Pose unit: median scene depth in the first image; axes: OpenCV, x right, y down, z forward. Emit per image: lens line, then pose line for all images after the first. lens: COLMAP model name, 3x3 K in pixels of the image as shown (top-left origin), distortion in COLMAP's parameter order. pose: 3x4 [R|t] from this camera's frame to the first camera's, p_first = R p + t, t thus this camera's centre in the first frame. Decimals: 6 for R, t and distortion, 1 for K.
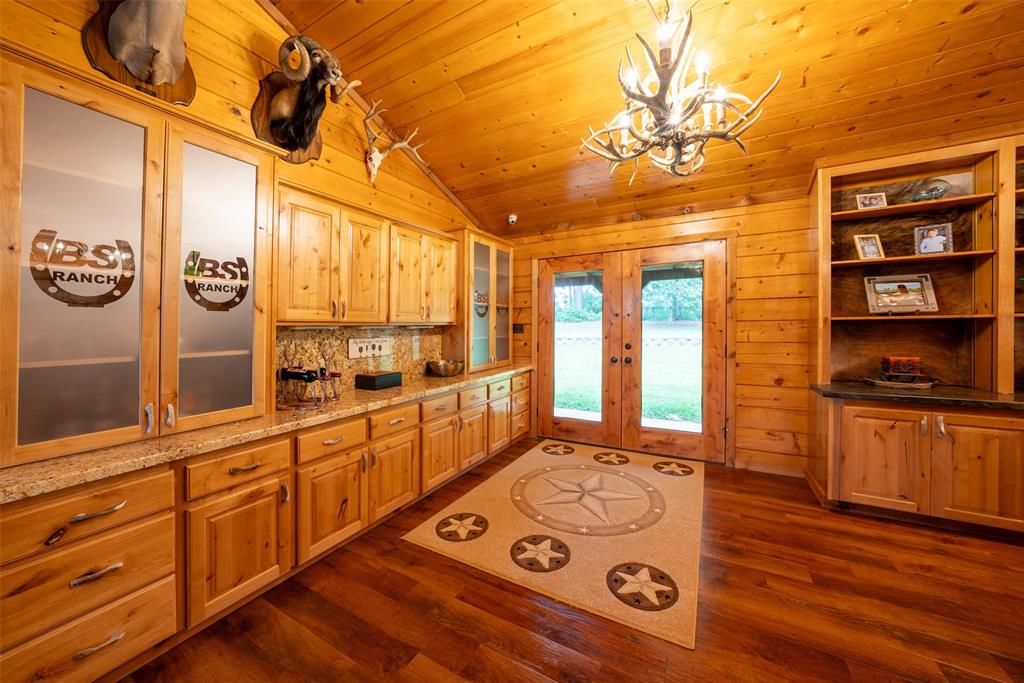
lens RADIAL K [[364.8, 0, 506.5], [0, 364.8, 332.4], [0, 0, 1]] dist [-0.019391, 0.003839]
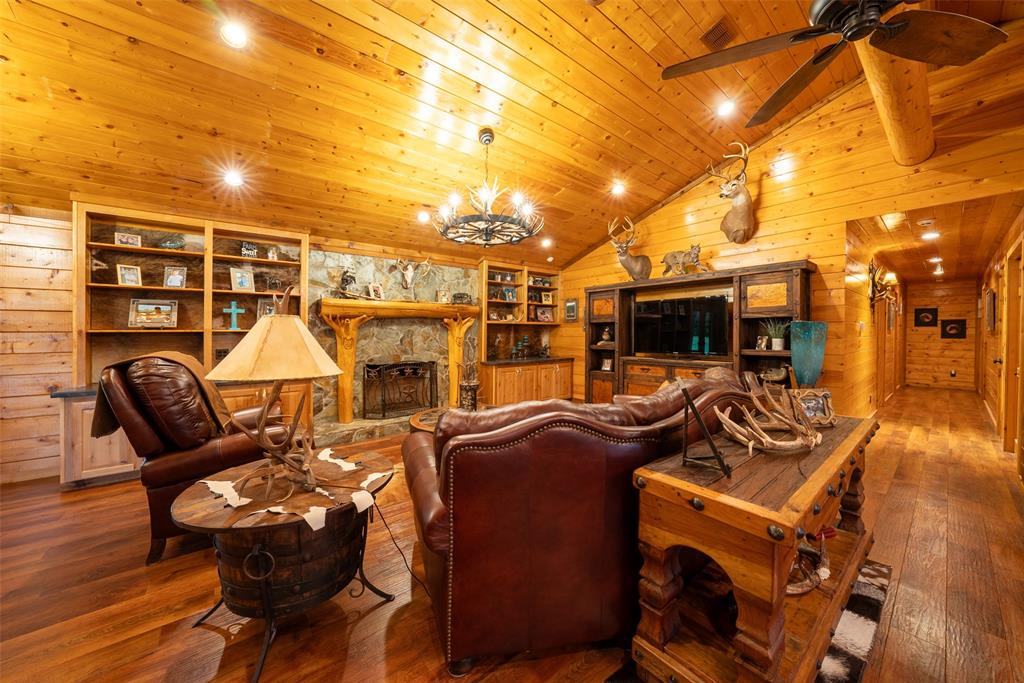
lens RADIAL K [[364.8, 0, 511.7], [0, 364.8, 341.0], [0, 0, 1]] dist [-0.019391, 0.003839]
pose [[0.387393, -0.013838, 0.921811, 0.355179], [0.010911, 0.999886, 0.010425, -0.002645], [-0.921850, 0.006019, 0.387500, -0.758300]]
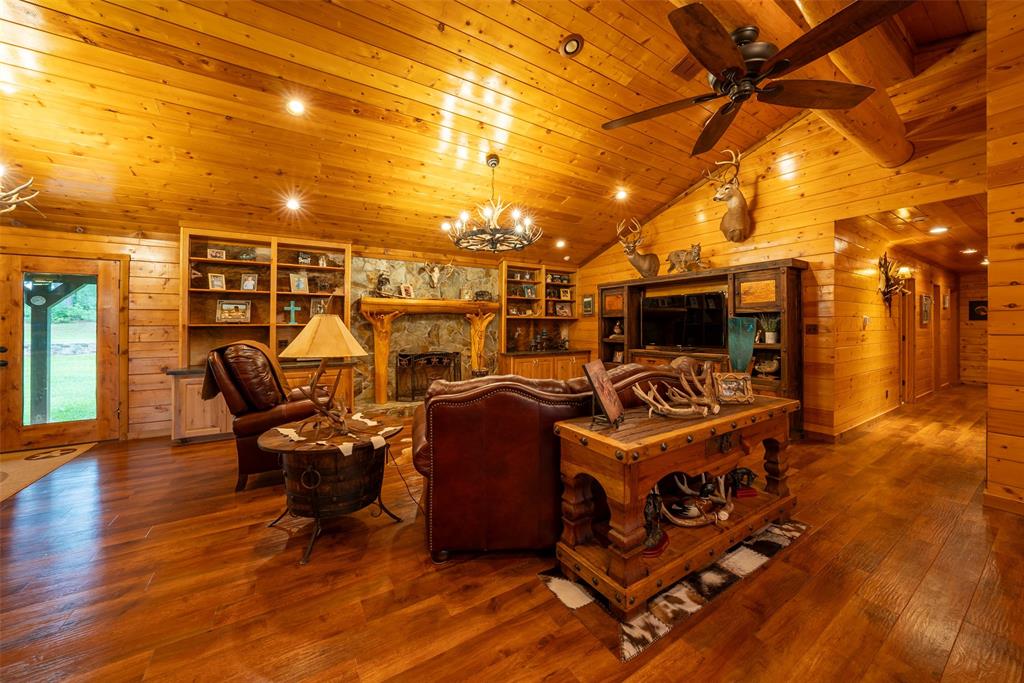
lens RADIAL K [[364.8, 0, 509.1], [0, 364.8, 333.0], [0, 0, 1]] dist [-0.019391, 0.003839]
pose [[0.487356, -0.007804, 0.873168, 0.218054], [0.008811, 0.999953, 0.004019, 0.001298], [-0.873159, 0.005735, 0.487402, -0.973906]]
